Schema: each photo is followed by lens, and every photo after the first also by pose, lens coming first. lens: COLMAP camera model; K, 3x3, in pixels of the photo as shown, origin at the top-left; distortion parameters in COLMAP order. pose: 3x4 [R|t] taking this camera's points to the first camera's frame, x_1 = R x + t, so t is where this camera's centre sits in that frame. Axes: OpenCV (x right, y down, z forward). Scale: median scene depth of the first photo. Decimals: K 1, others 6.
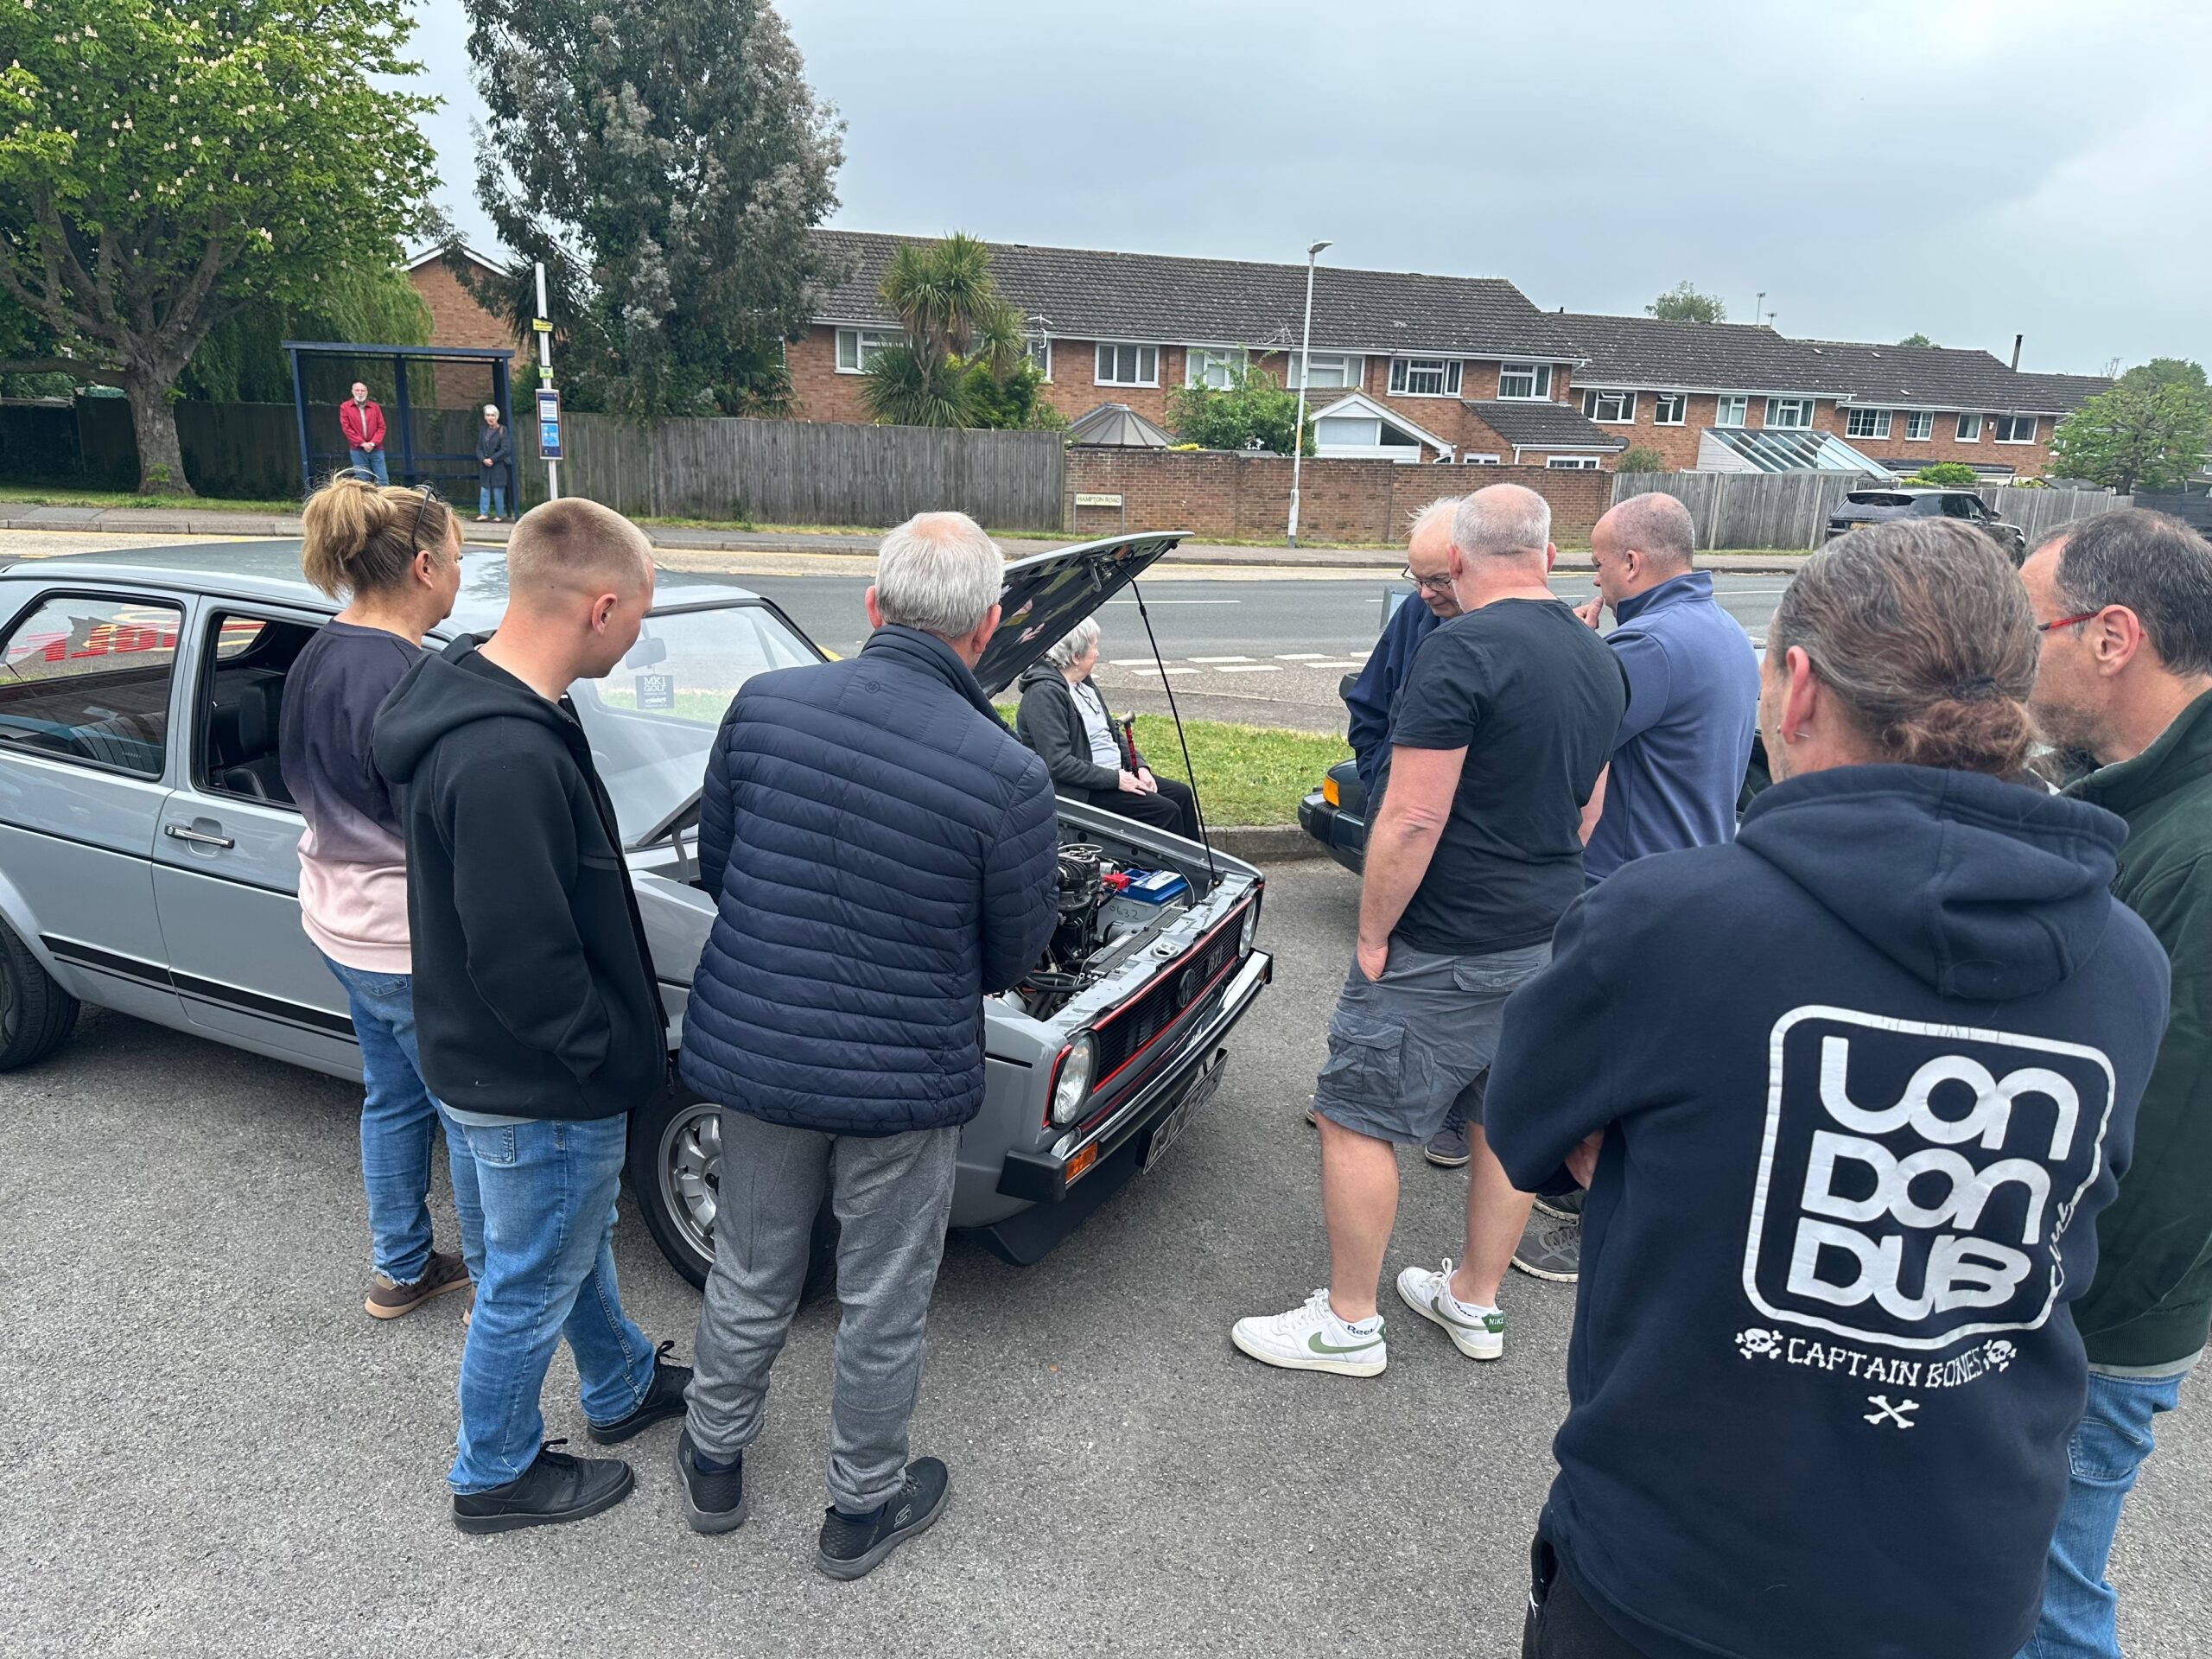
lens RADIAL K [[1574.5, 0, 1110.8], [0, 1574.5, 830.9], [0, 0, 1]] dist [0.029653, -0.036059]
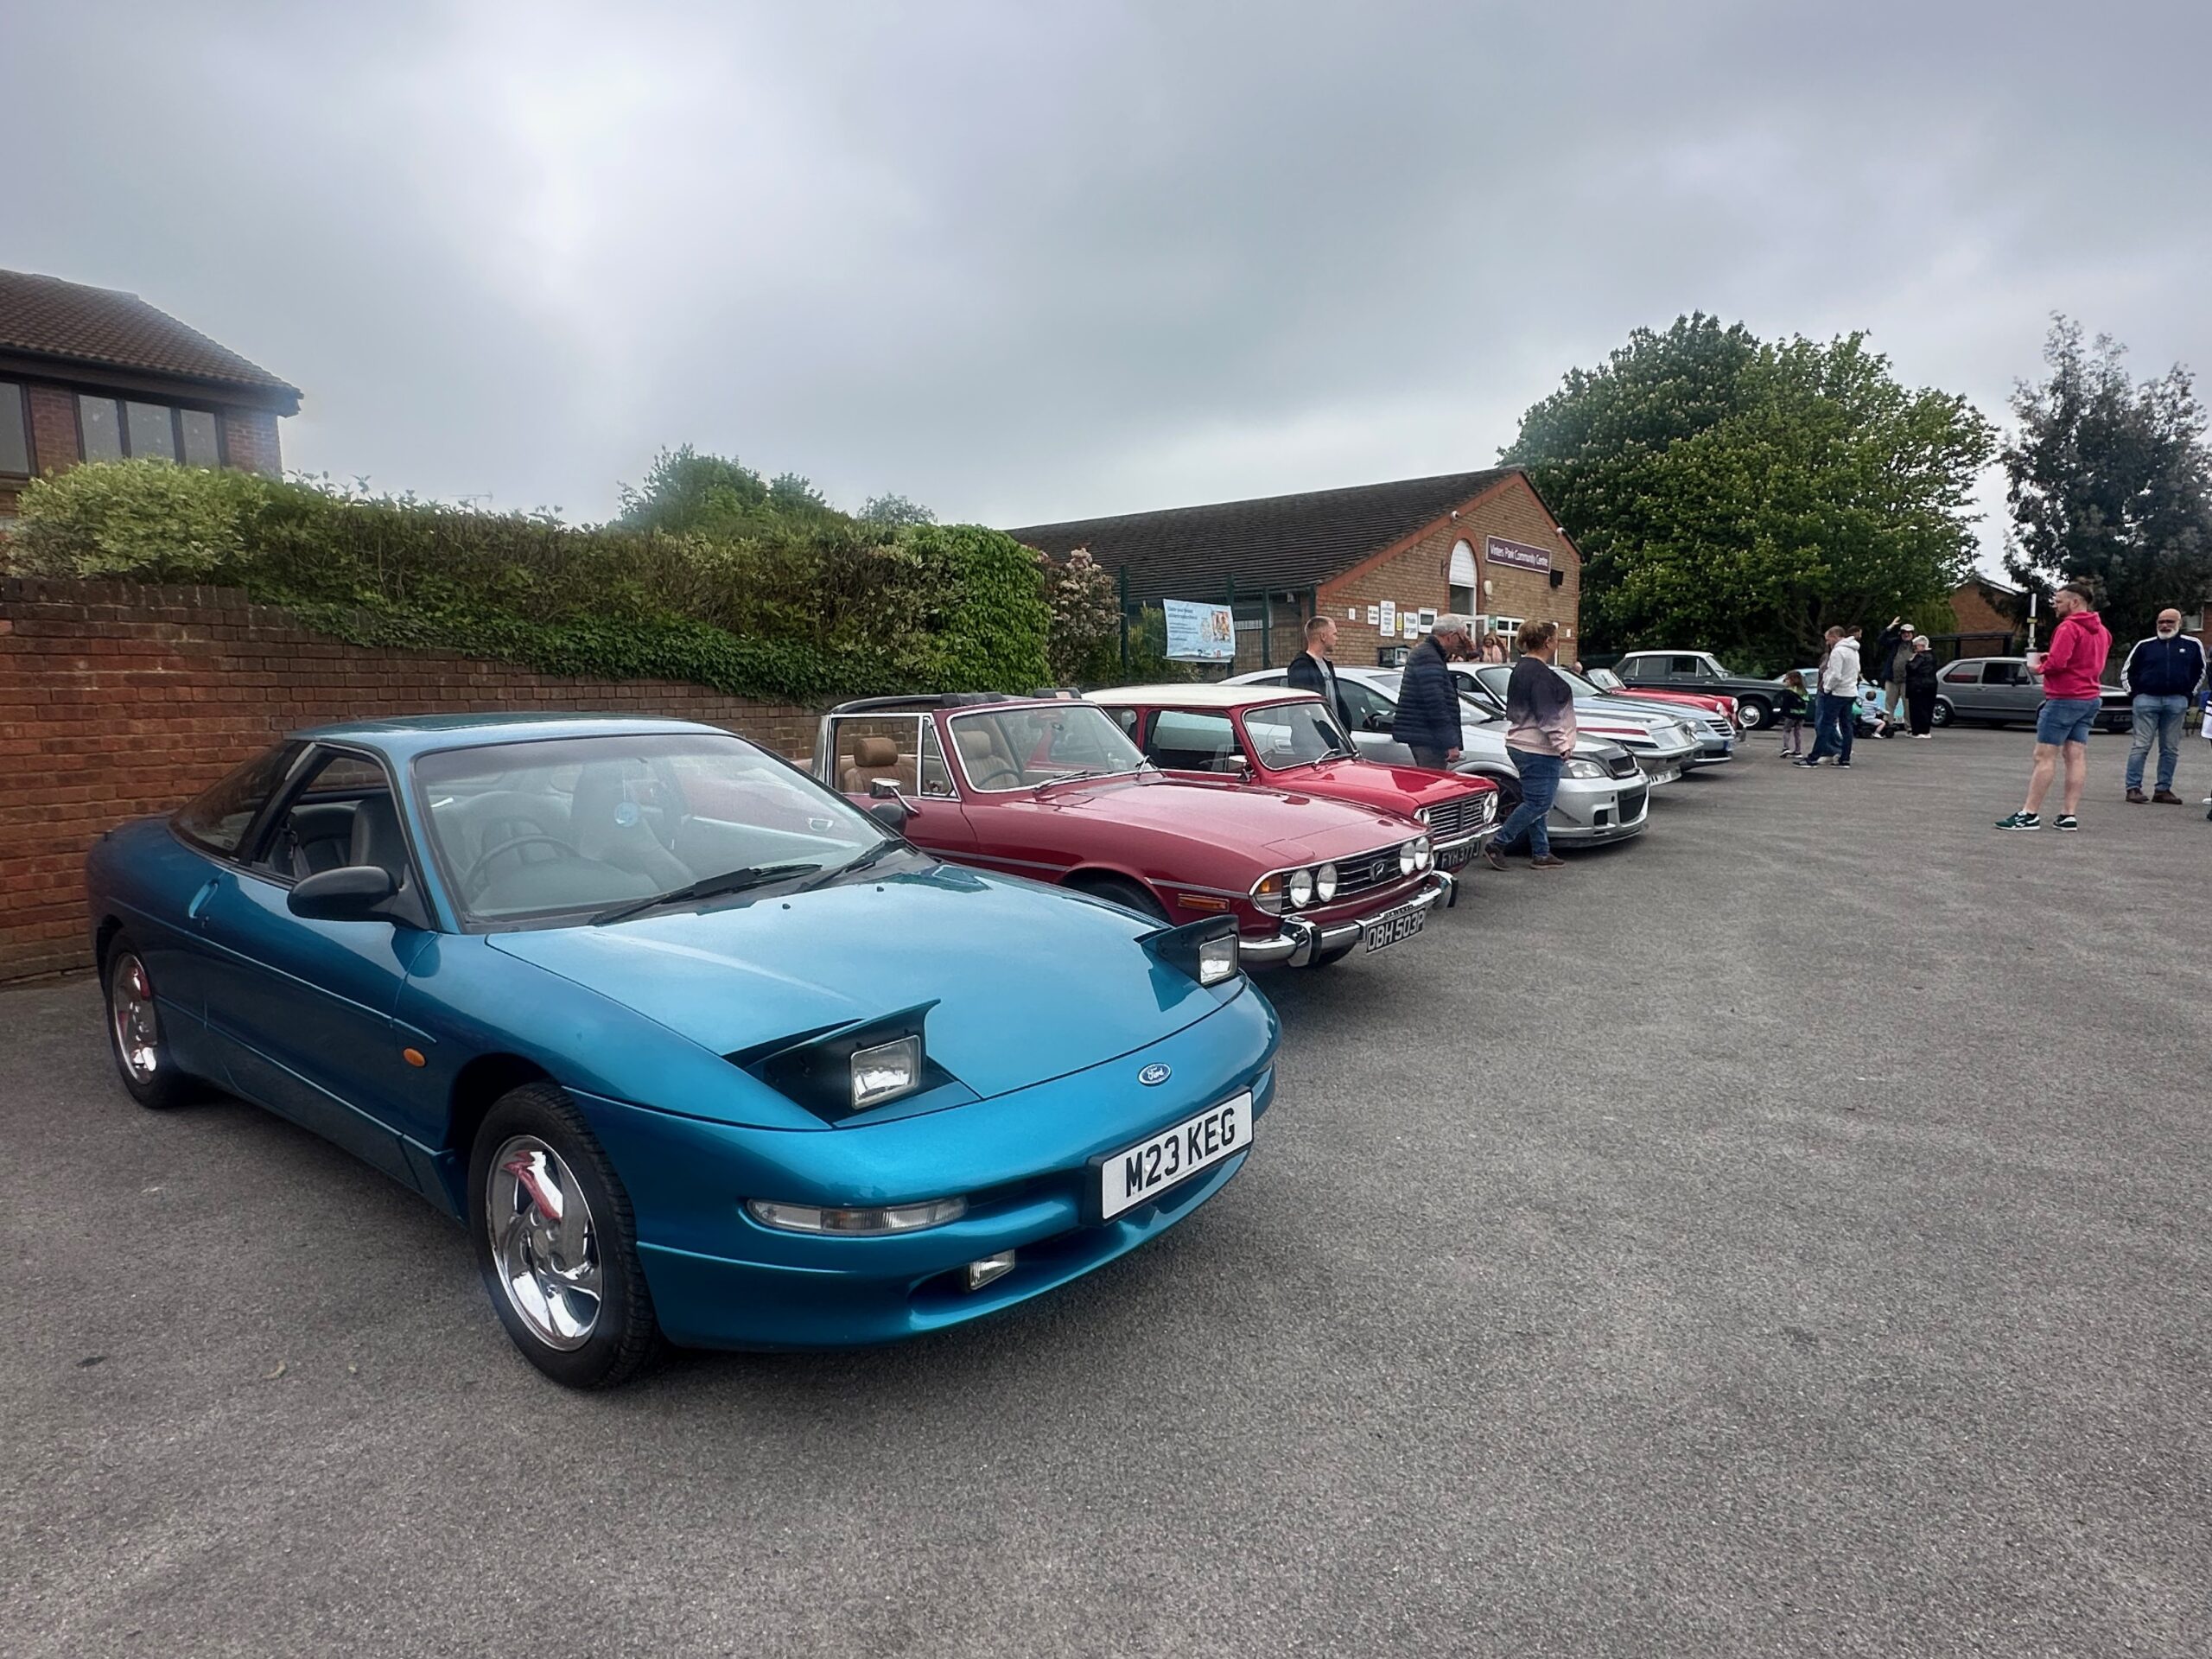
lens RADIAL K [[1270.0, 0, 1104.5], [0, 1270.0, 841.0], [0, 0, 1]] dist [0.004451, 0.002243]
pose [[0.580063, 0.051157, -0.812964, 0.305987], [-0.168745, 0.983923, -0.058488, 0.266176], [0.796902, 0.171110, 0.579369, -0.876881]]
